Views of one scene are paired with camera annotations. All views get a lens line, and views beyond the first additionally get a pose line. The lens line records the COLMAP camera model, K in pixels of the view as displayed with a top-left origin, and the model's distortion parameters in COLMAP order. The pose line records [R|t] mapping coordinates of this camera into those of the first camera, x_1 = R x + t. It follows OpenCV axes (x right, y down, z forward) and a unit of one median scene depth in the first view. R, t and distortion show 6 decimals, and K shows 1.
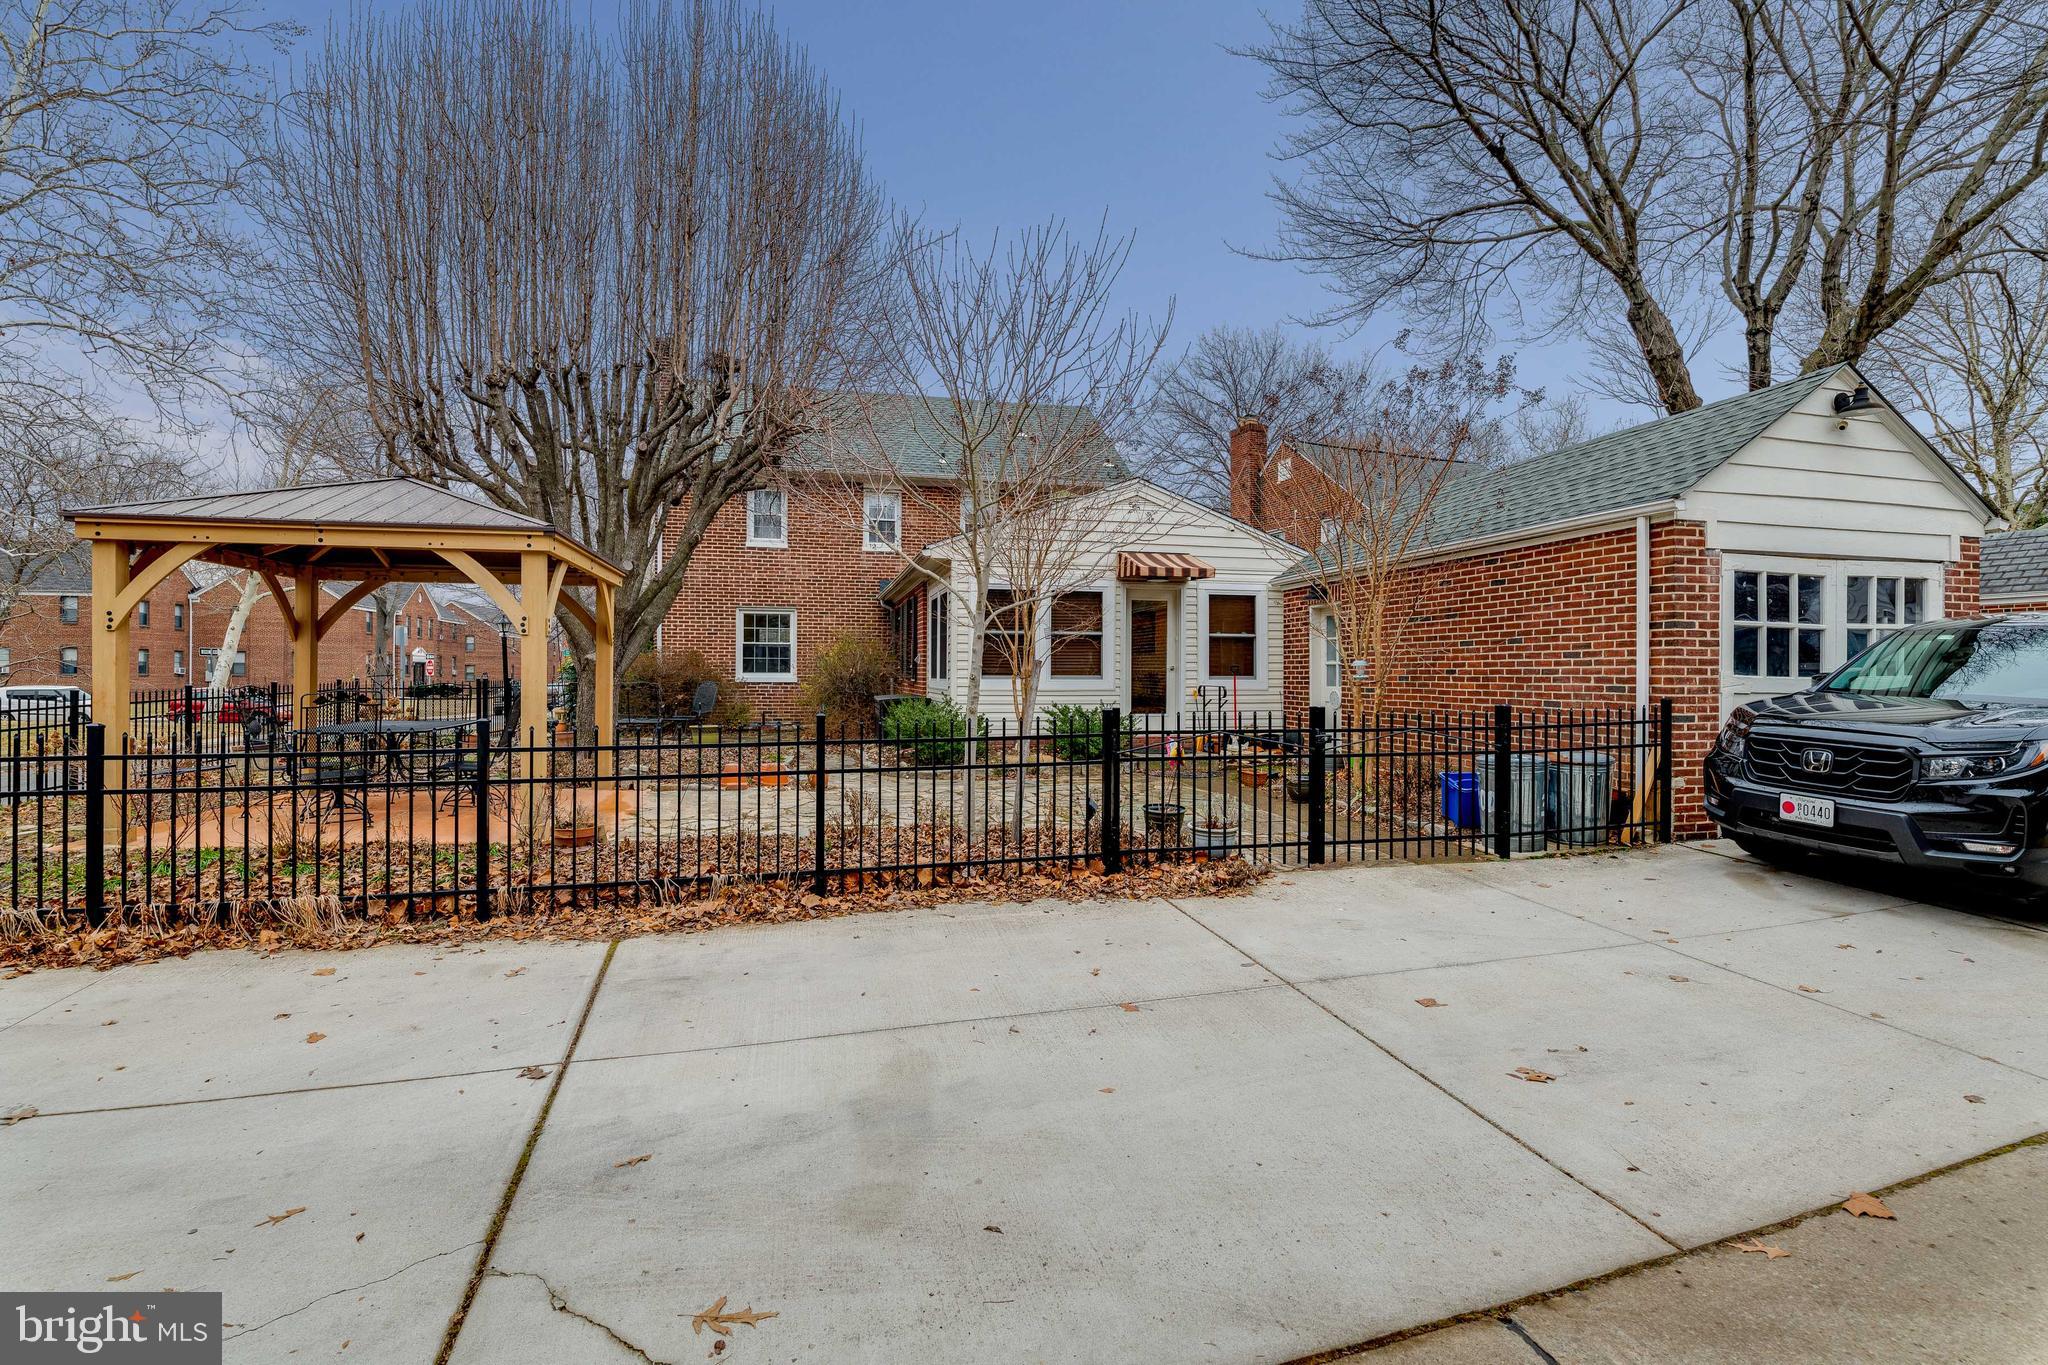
lens RADIAL K [[906.1, 0, 1024.0], [0, 906.1, 682.5], [0, 0, 1]] dist [-0.003778, -0.000336]
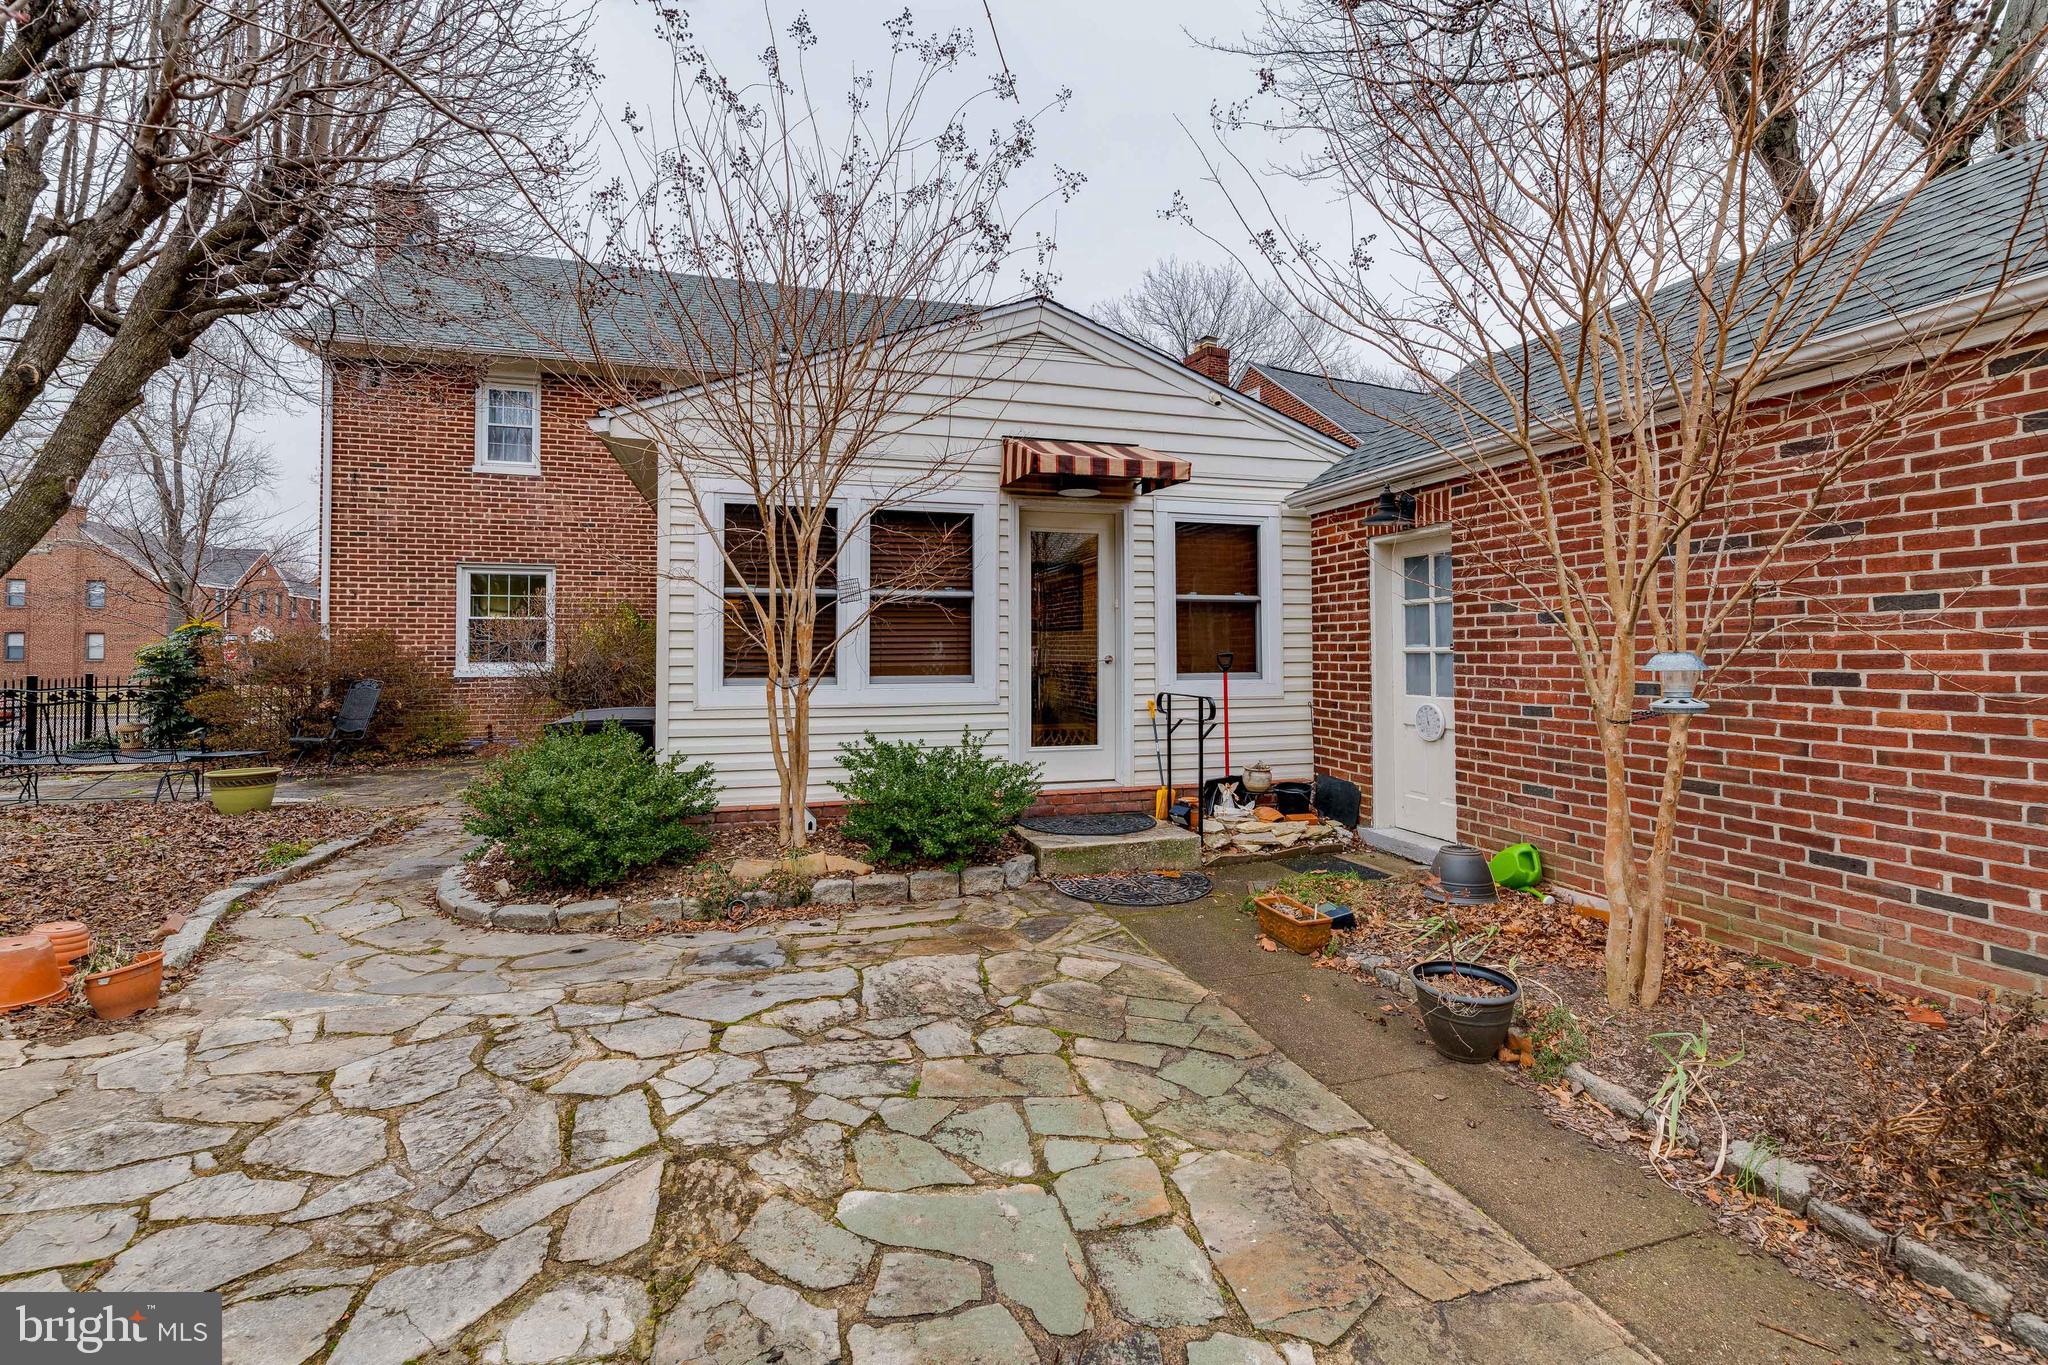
lens RADIAL K [[869.6, 0, 1021.2], [0, 869.6, 645.4], [0, 0, 1]] dist [-0.000551, -0.000050]
pose [[0.998751, -0.004767, 0.049733, 0.088251], [0.005532, 0.999868, -0.015264, -0.016509], [-0.049653, 0.015520, 0.998646, 0.498808]]
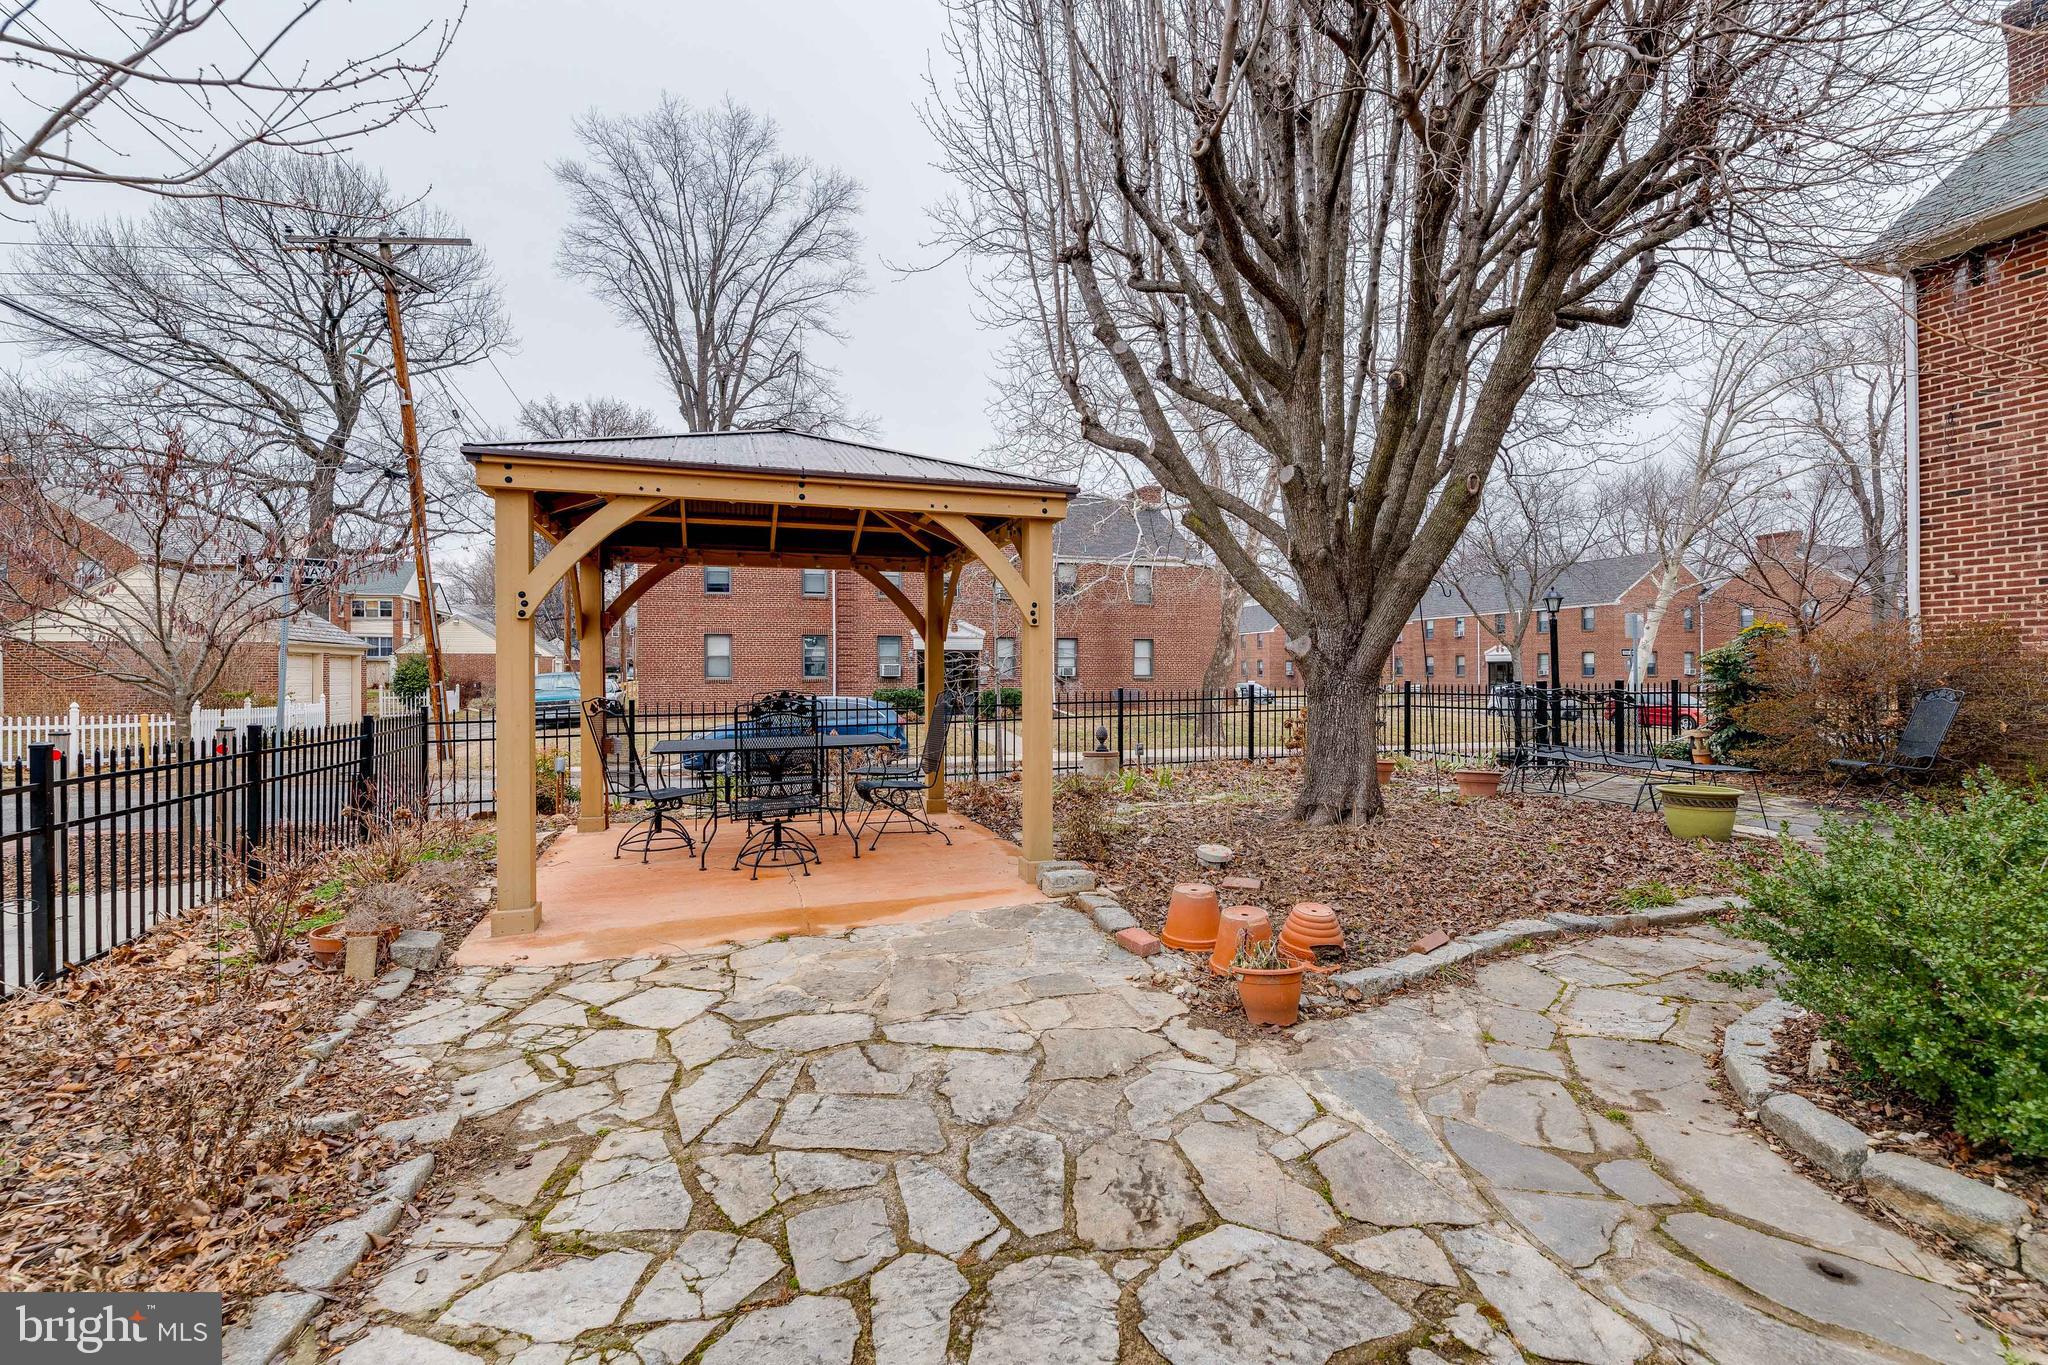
lens RADIAL K [[906.1, 0, 1024.0], [0, 906.1, 682.5], [0, 0, 1]] dist [-0.003778, -0.000336]
pose [[0.079634, 0.005559, -0.996809, 0.074722], [-0.003162, 0.999981, 0.005324, -0.005693], [0.996819, 0.002727, 0.079650, 0.686414]]
